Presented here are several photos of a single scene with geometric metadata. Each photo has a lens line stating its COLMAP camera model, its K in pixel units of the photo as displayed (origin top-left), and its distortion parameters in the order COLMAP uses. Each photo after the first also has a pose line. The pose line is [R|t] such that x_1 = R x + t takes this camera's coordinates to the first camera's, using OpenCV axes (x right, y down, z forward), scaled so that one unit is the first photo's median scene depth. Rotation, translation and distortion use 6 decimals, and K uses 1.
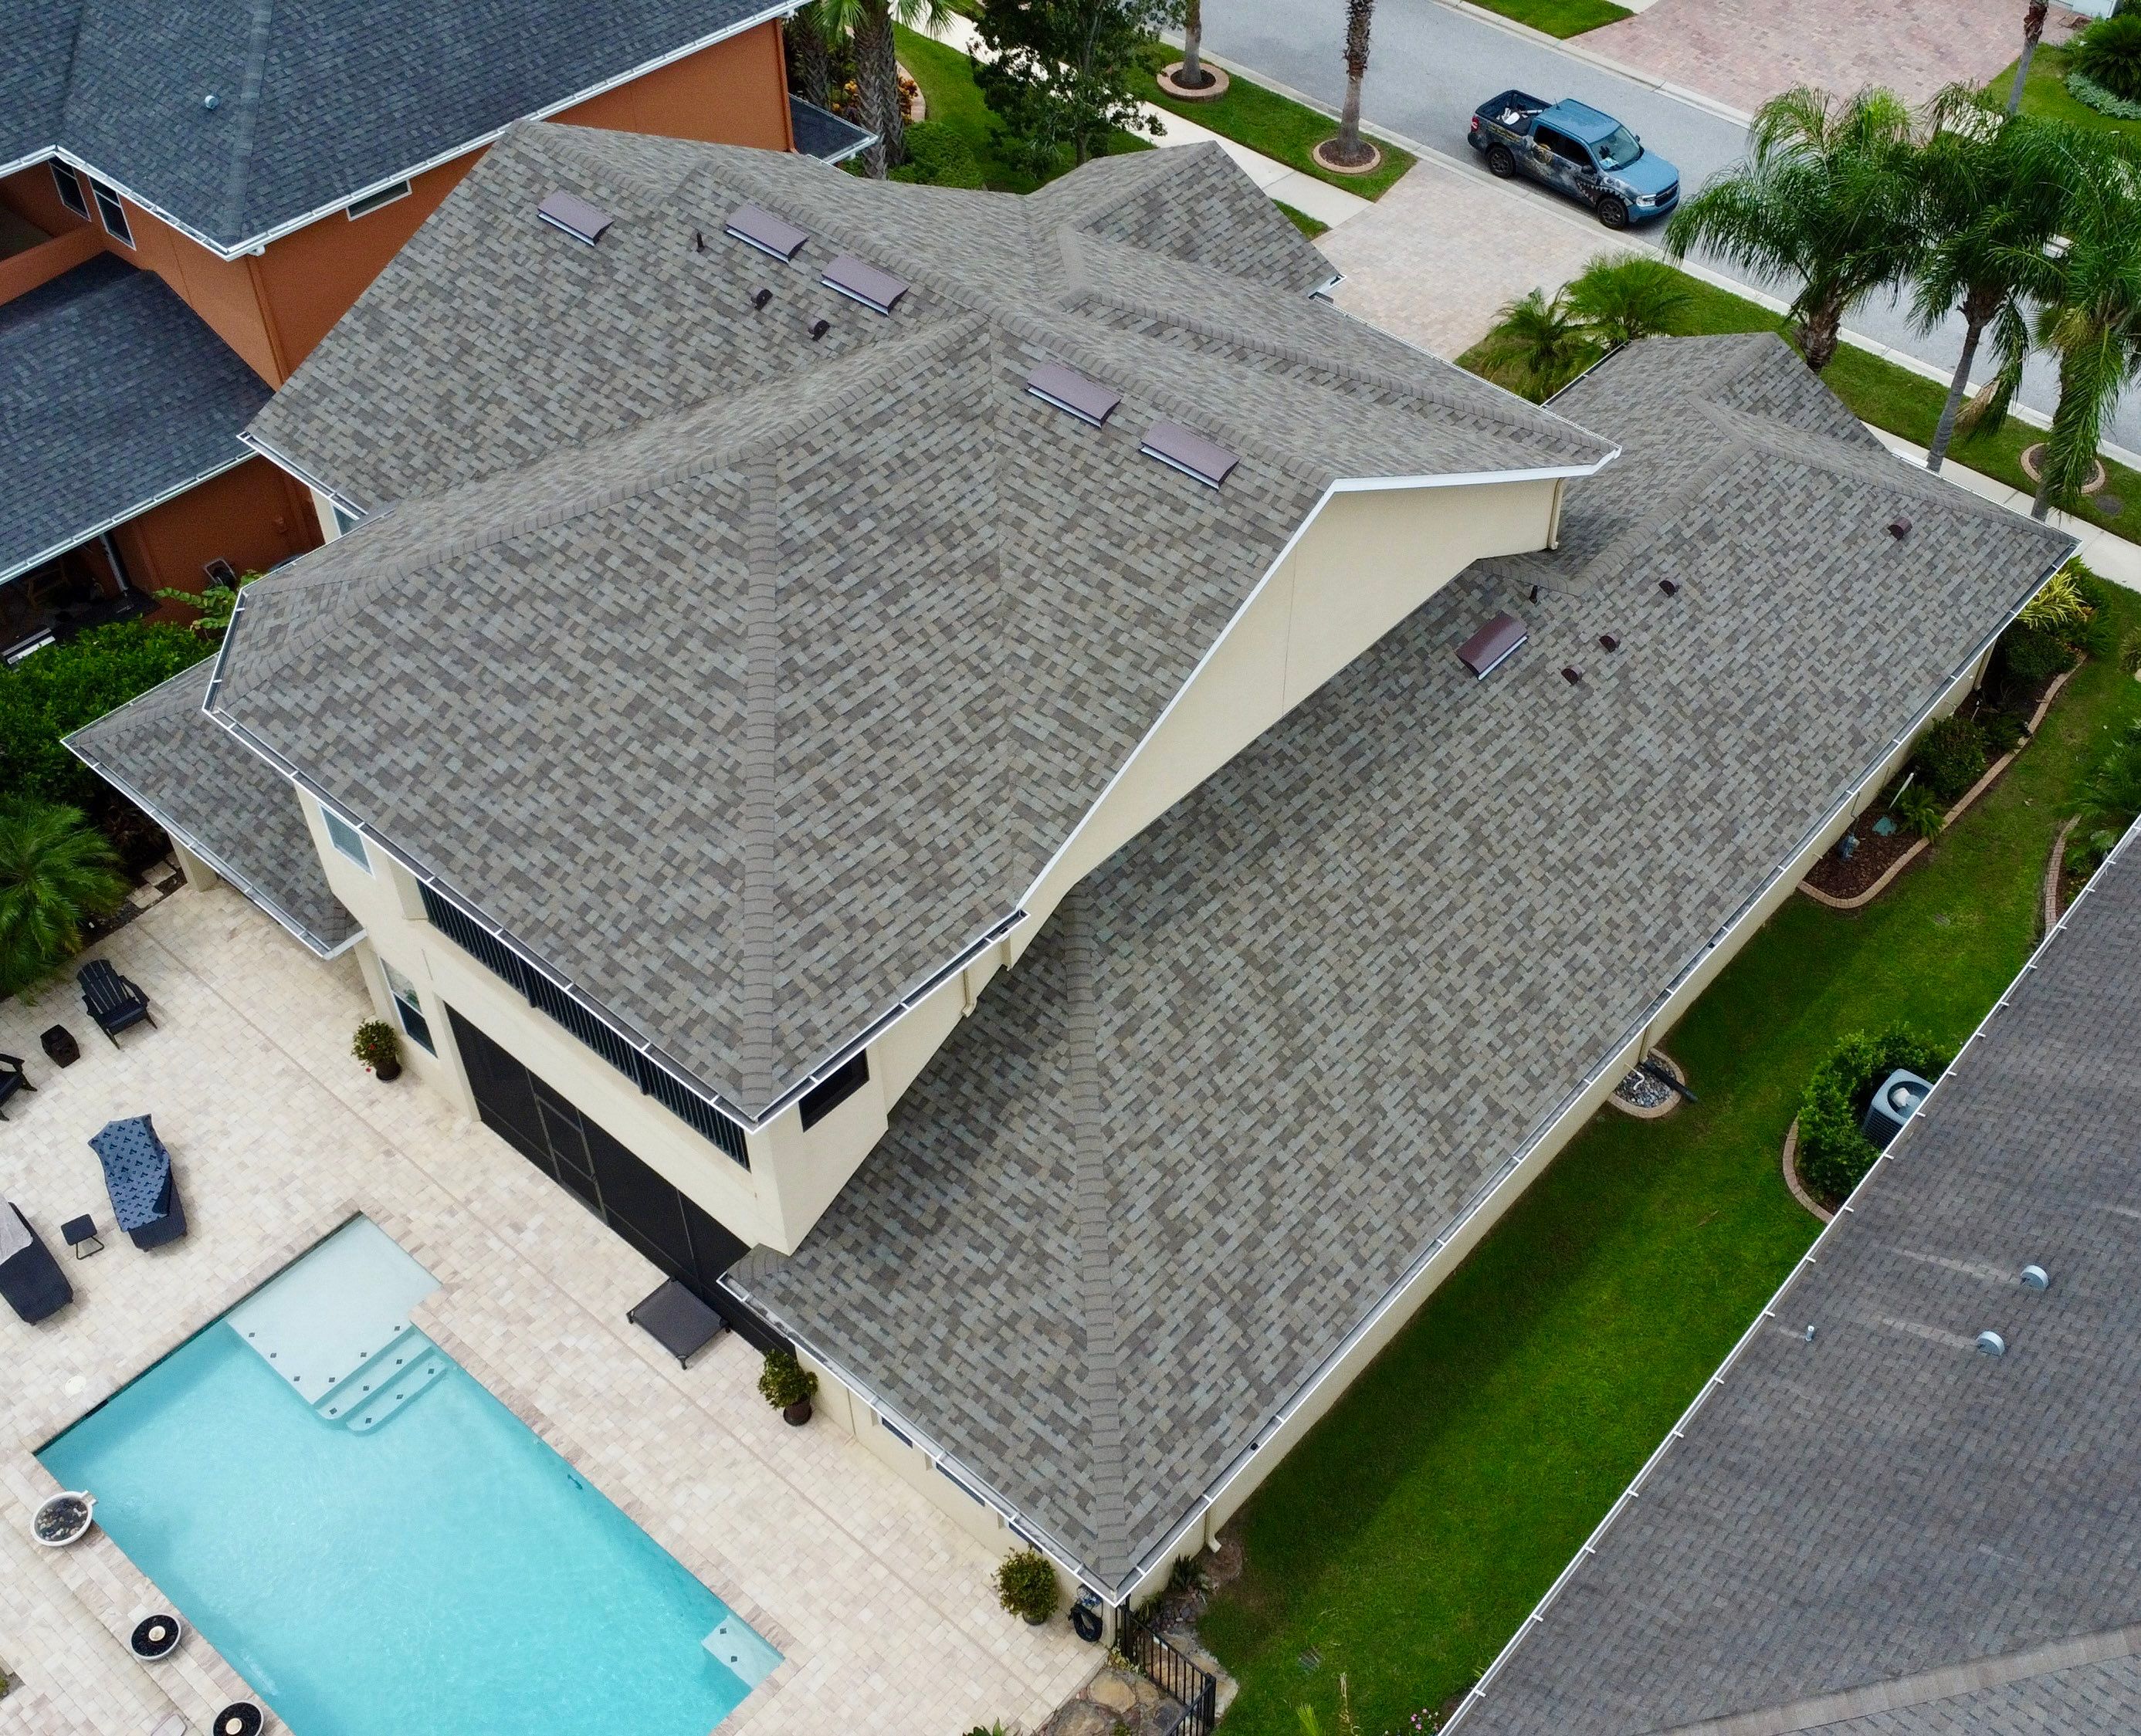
lens RADIAL K [[2219.6, 0, 1221.2], [0, 2219.6, 858.8], [0, 0, 1]] dist [-0.021465, 0.000000]
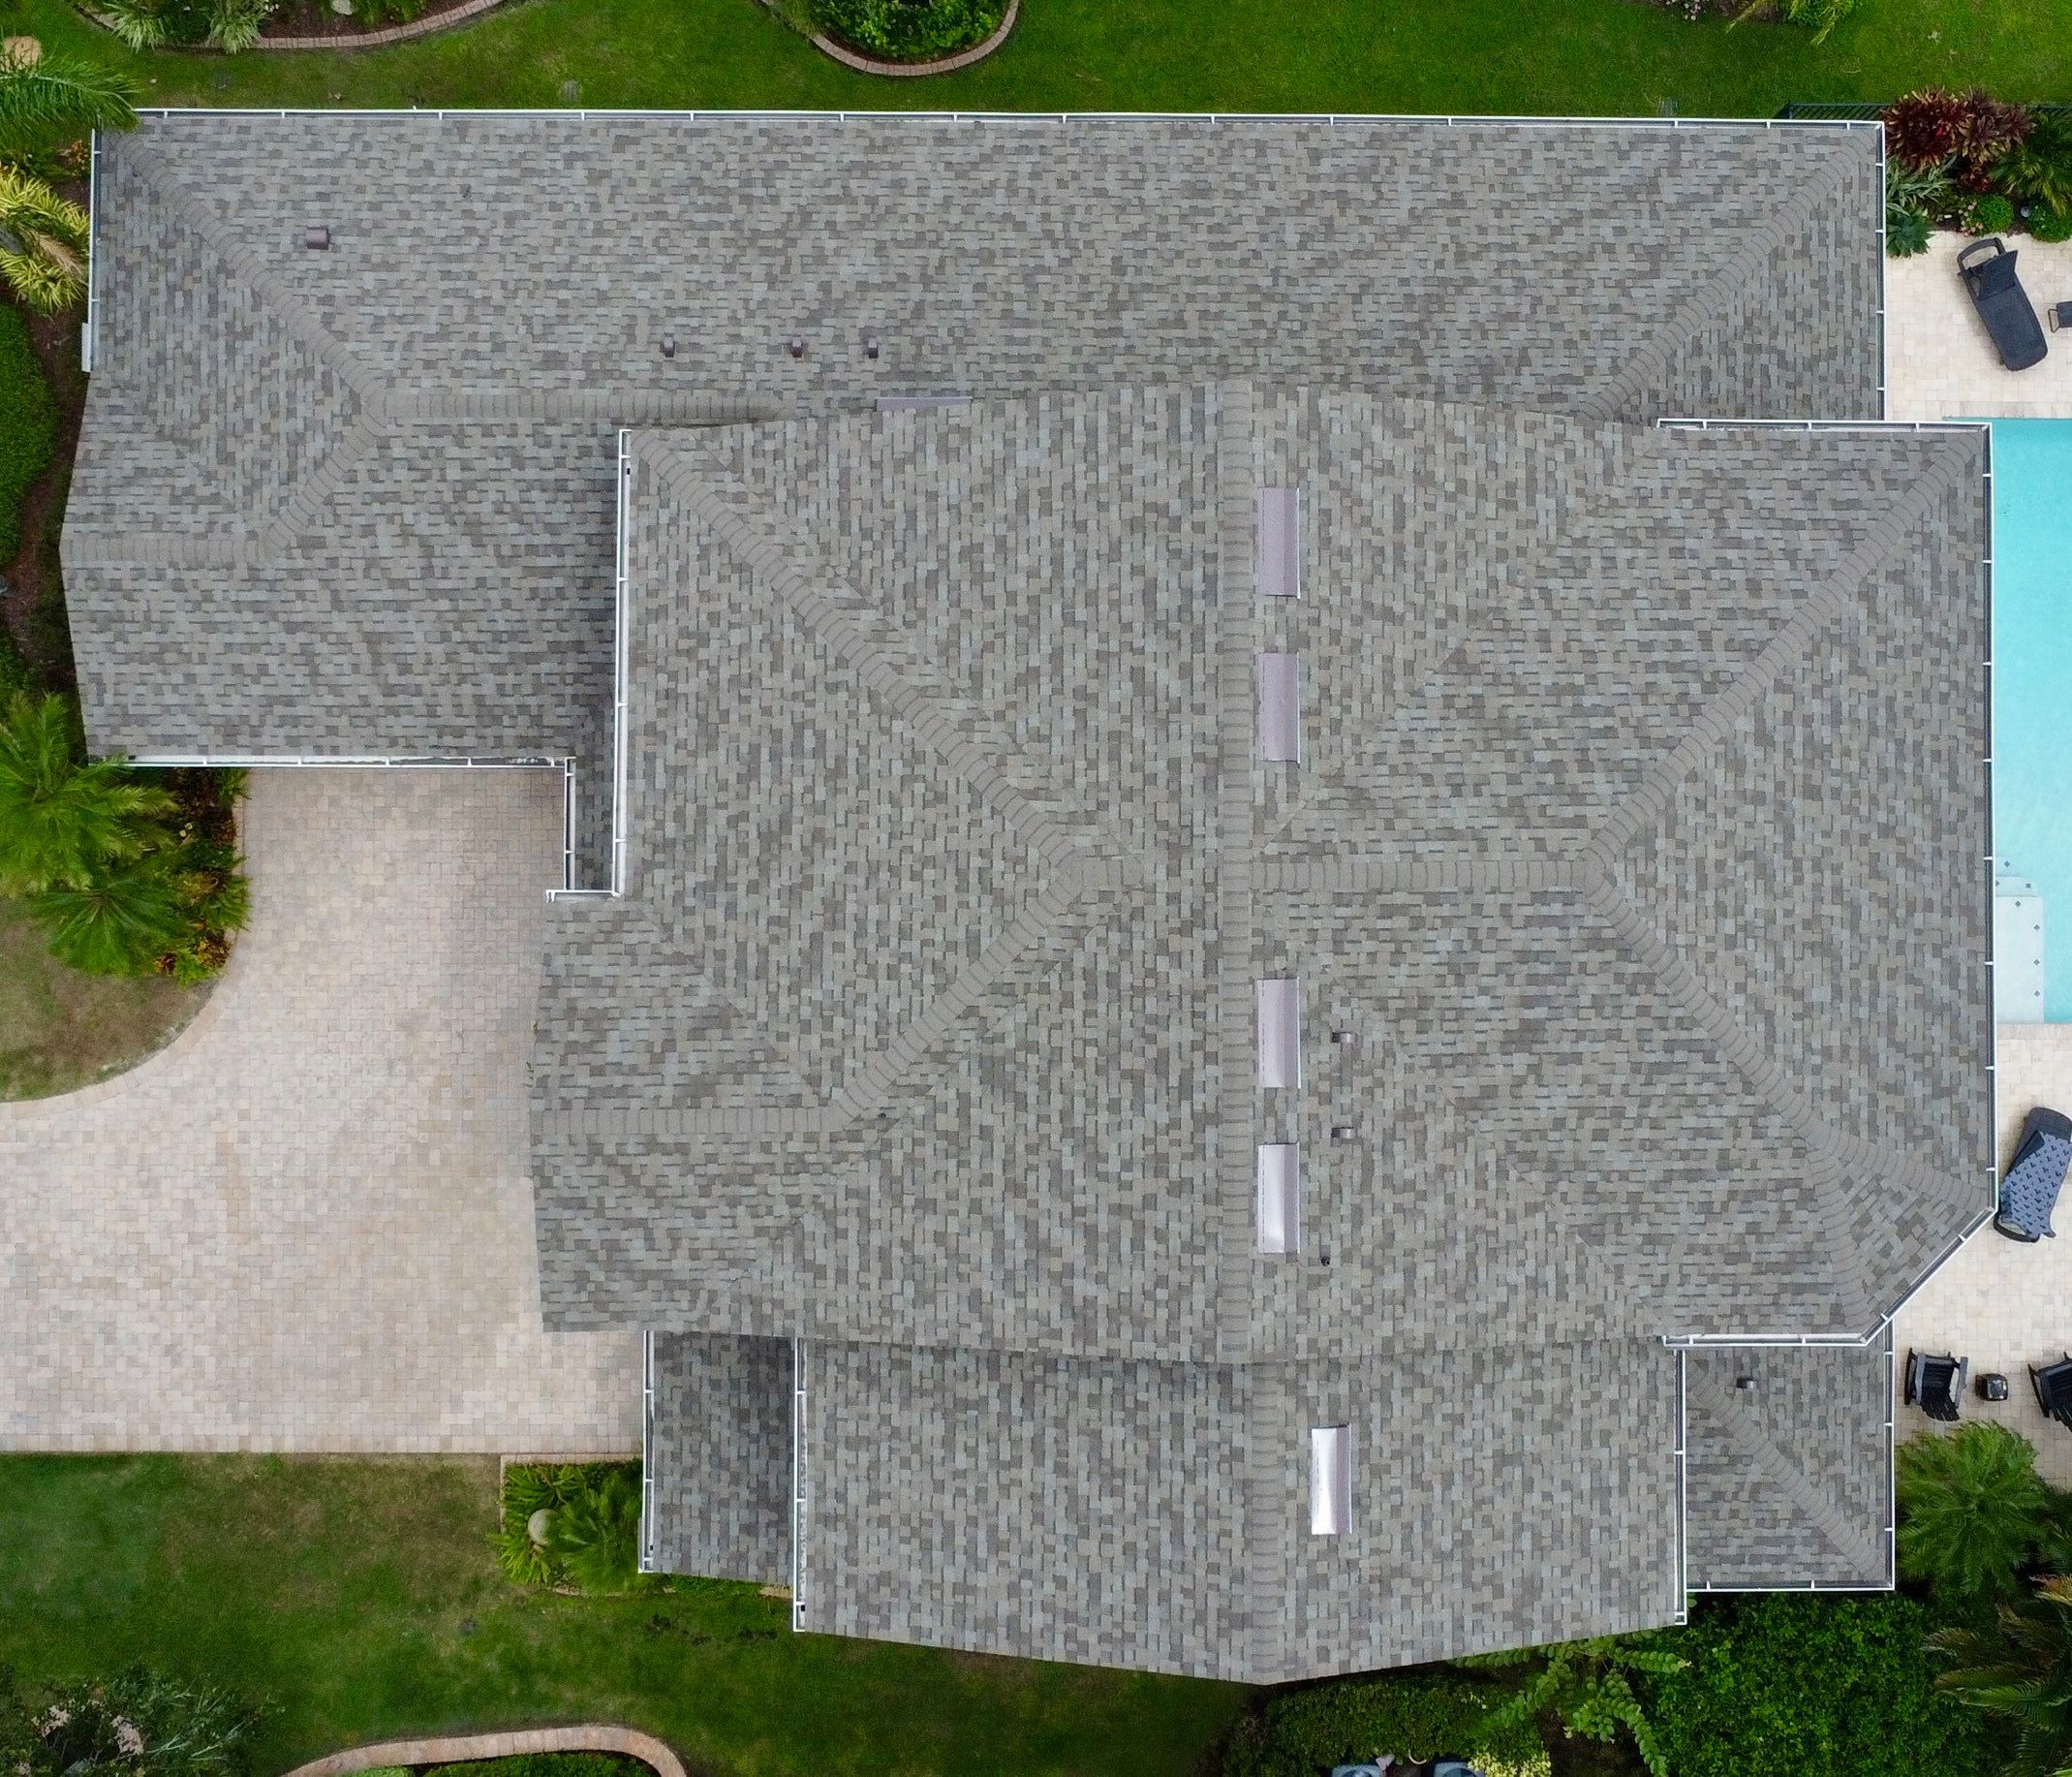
lens RADIAL K [[2801.3, 0, 1028.6], [0, 2801.3, 909.3], [0, 0, 1]] dist [-0.027766, 0.000000]
pose [[-0.631226, -0.774629, -0.038770, -0.021070], [0.522307, -0.461505, 0.717084, -1.120458], [-0.573367, 0.432392, 0.695908, 0.289597]]
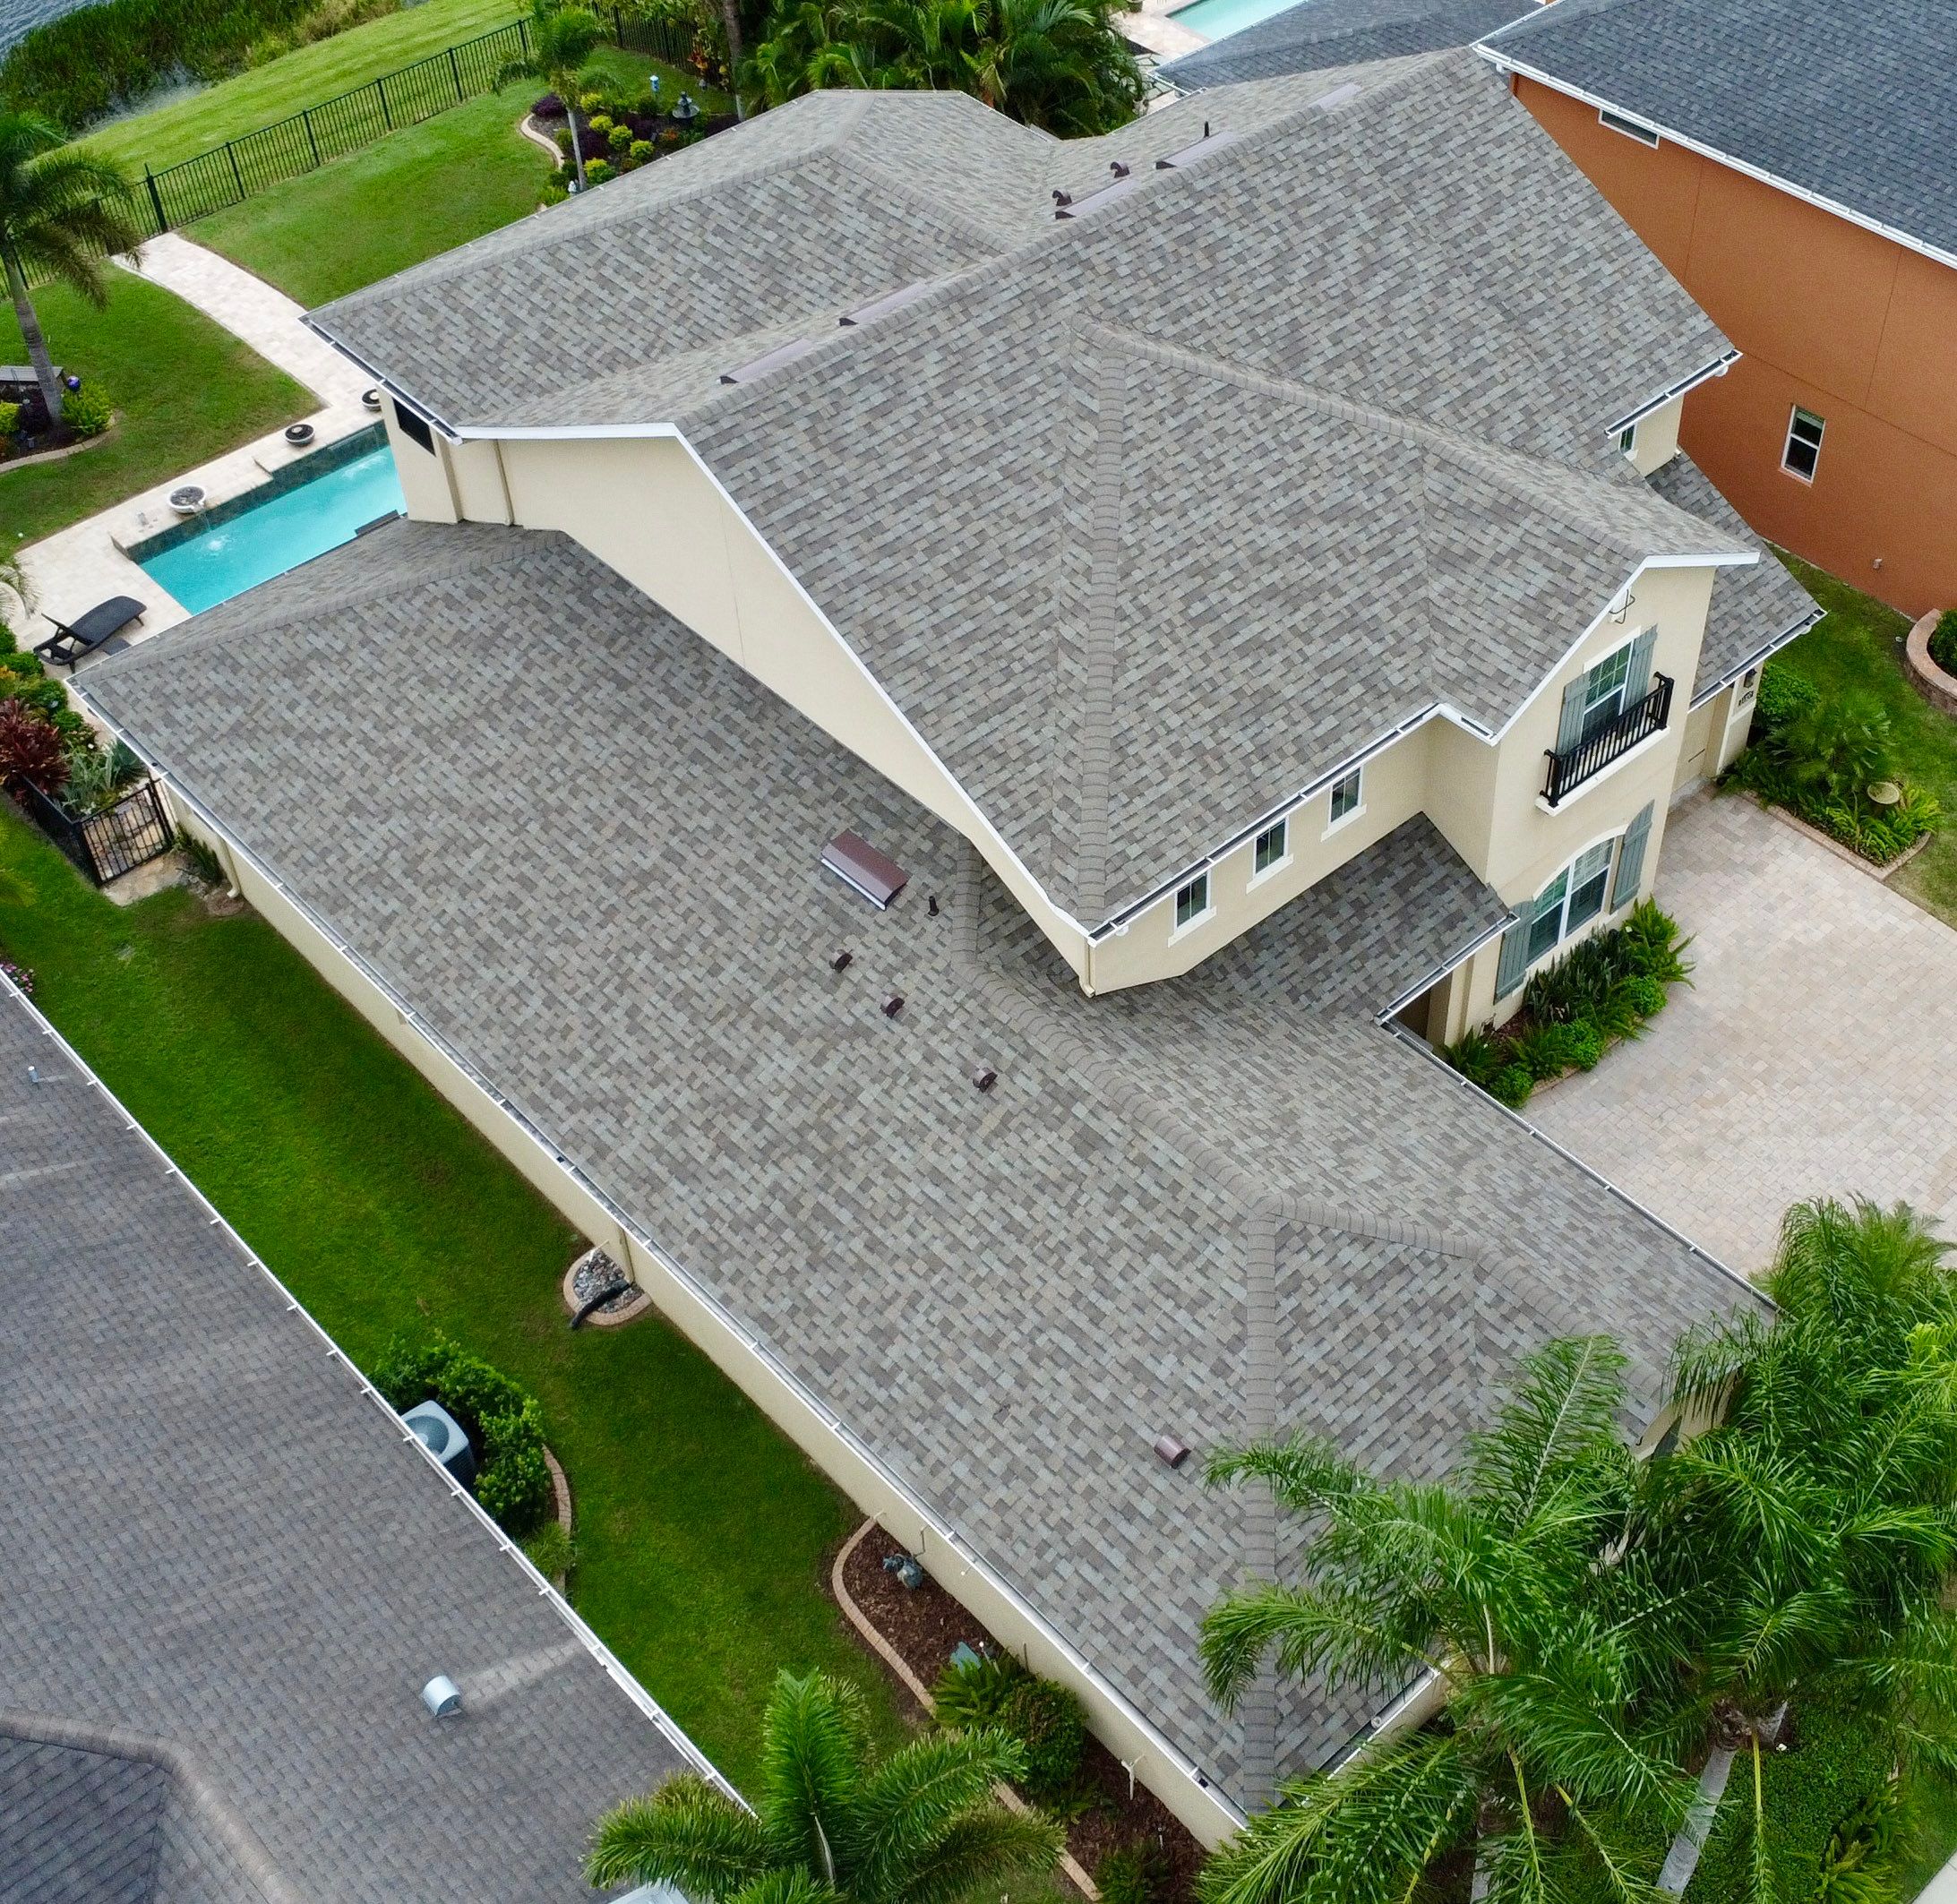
lens RADIAL K [[2596.2, 0, 1128.5], [0, 2596.2, 933.1], [0, 0, 1]] dist [-0.023790, 0.000000]
pose [[-0.124880, 0.681789, -0.720811, 0.971674], [-0.710683, 0.445484, 0.544493, -0.805595], [0.692340, 0.580265, 0.428904, 0.726184]]
